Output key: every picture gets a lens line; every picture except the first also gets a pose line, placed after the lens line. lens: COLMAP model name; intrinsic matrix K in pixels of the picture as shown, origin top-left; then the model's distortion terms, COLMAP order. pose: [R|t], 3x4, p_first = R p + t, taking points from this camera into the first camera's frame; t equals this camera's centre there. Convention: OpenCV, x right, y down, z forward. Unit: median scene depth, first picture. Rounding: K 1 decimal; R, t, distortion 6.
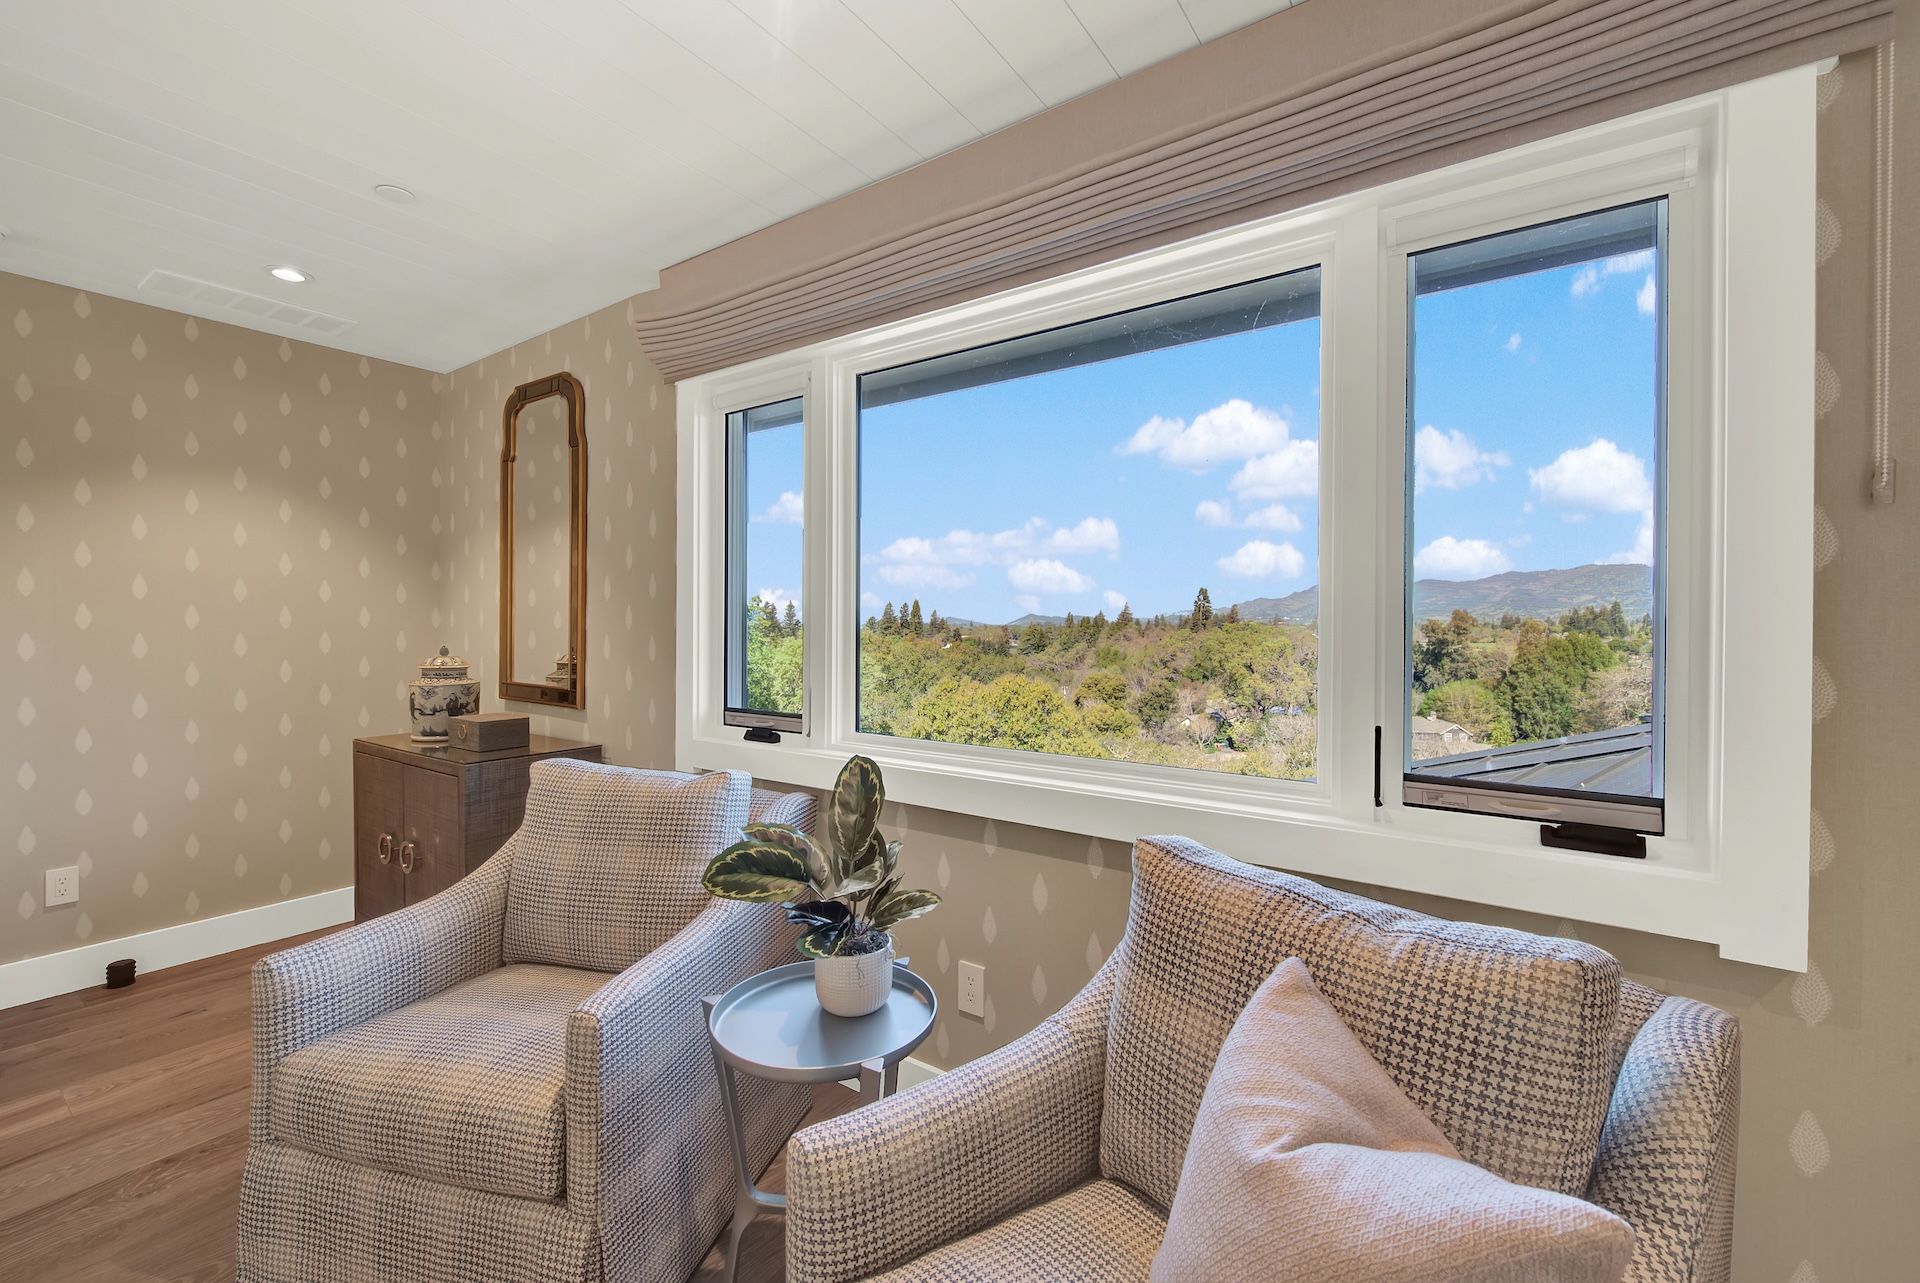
lens RADIAL K [[777.4, 0, 956.2], [0, 777.4, 636.2], [0, 0, 1]] dist [-0.000219, -0.000039]
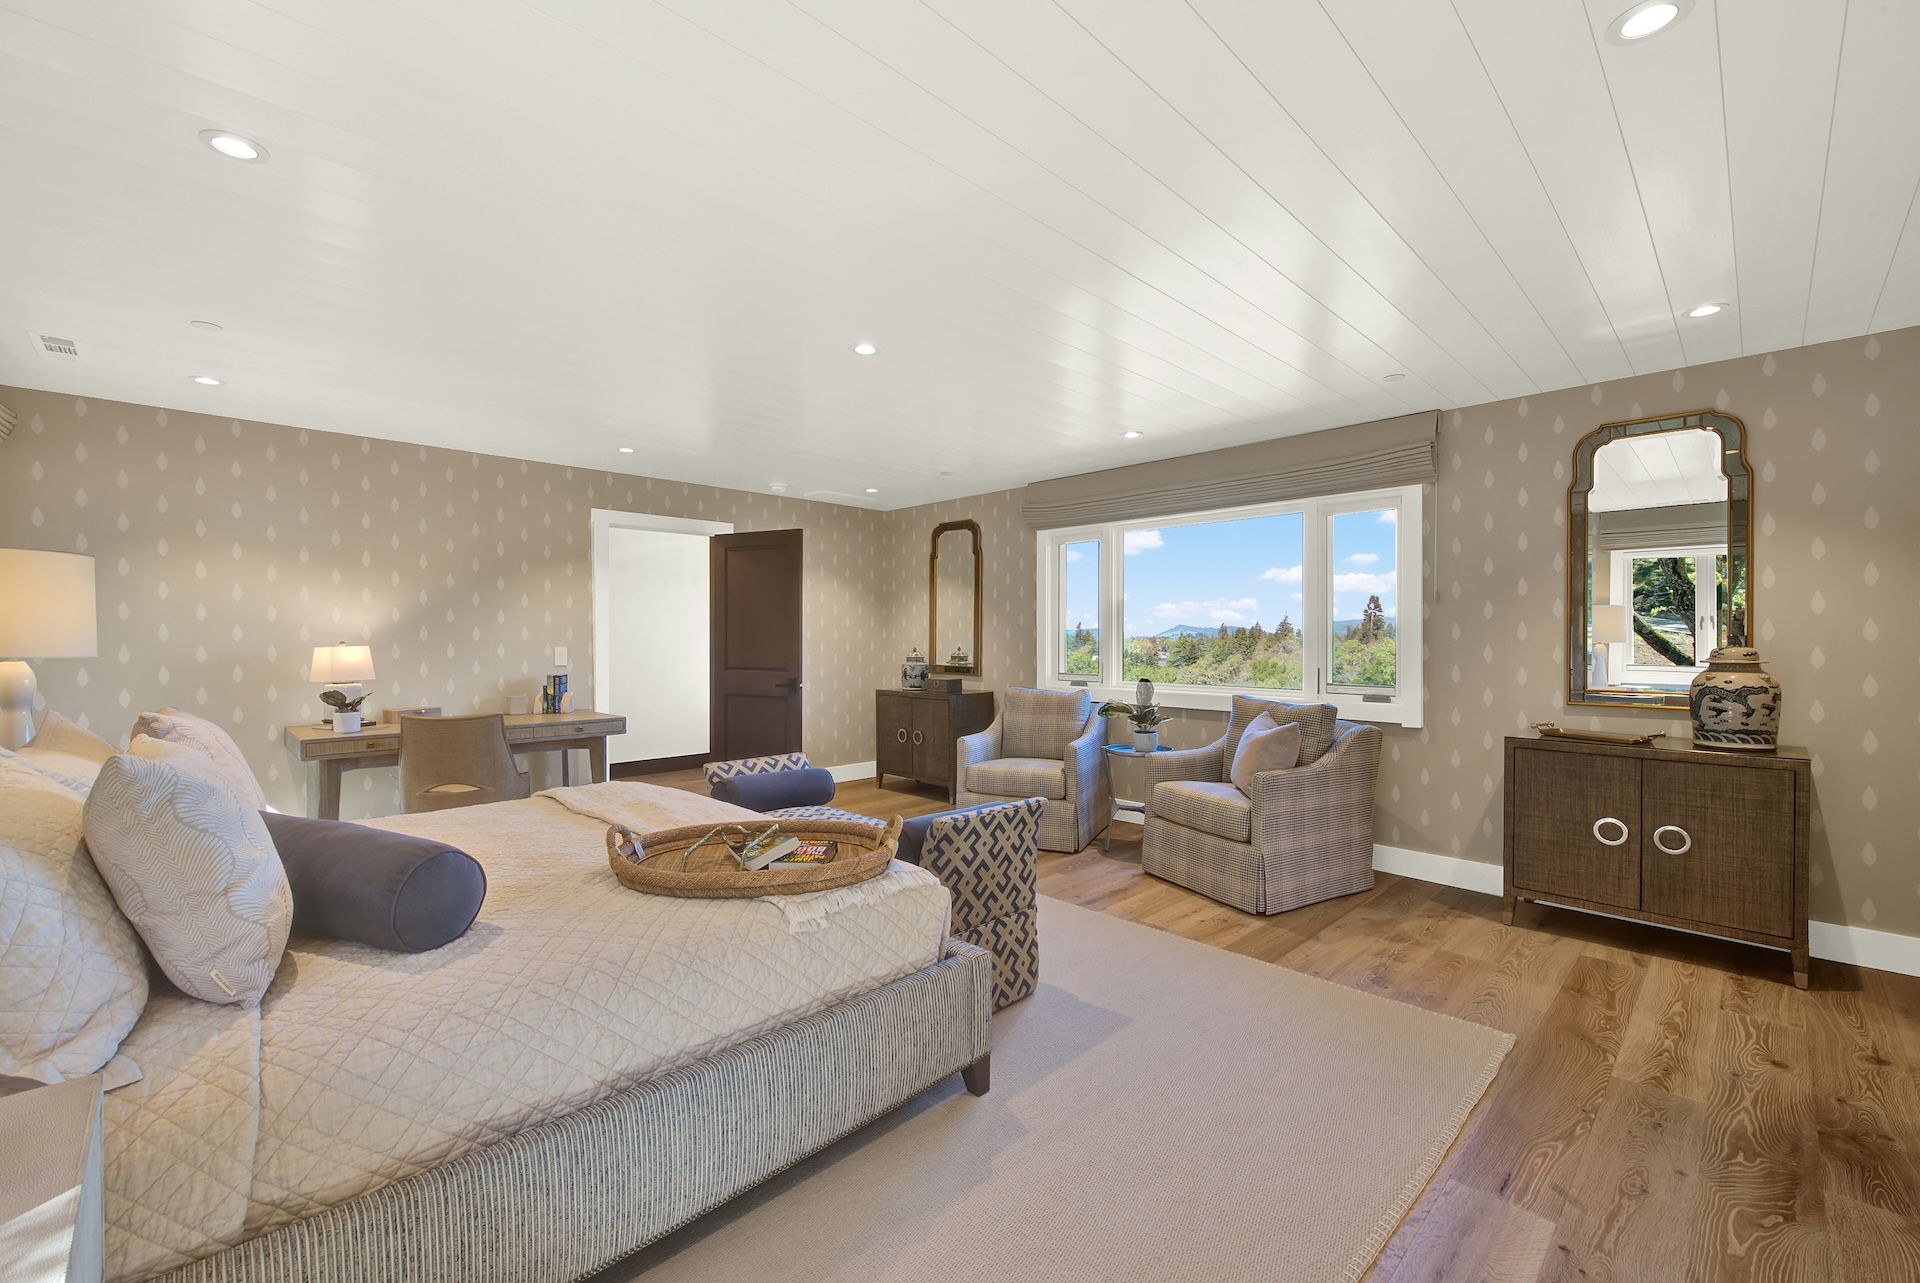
lens RADIAL K [[788.6, 0, 957.5], [0, 788.6, 645.2], [0, 0, 1]] dist [0.000582, -0.000722]
pose [[0.983788, -0.003651, -0.179296, -0.152798], [0.002878, 0.999985, -0.004569, 0.017831], [0.179310, 0.003979, 0.983785, -1.173426]]
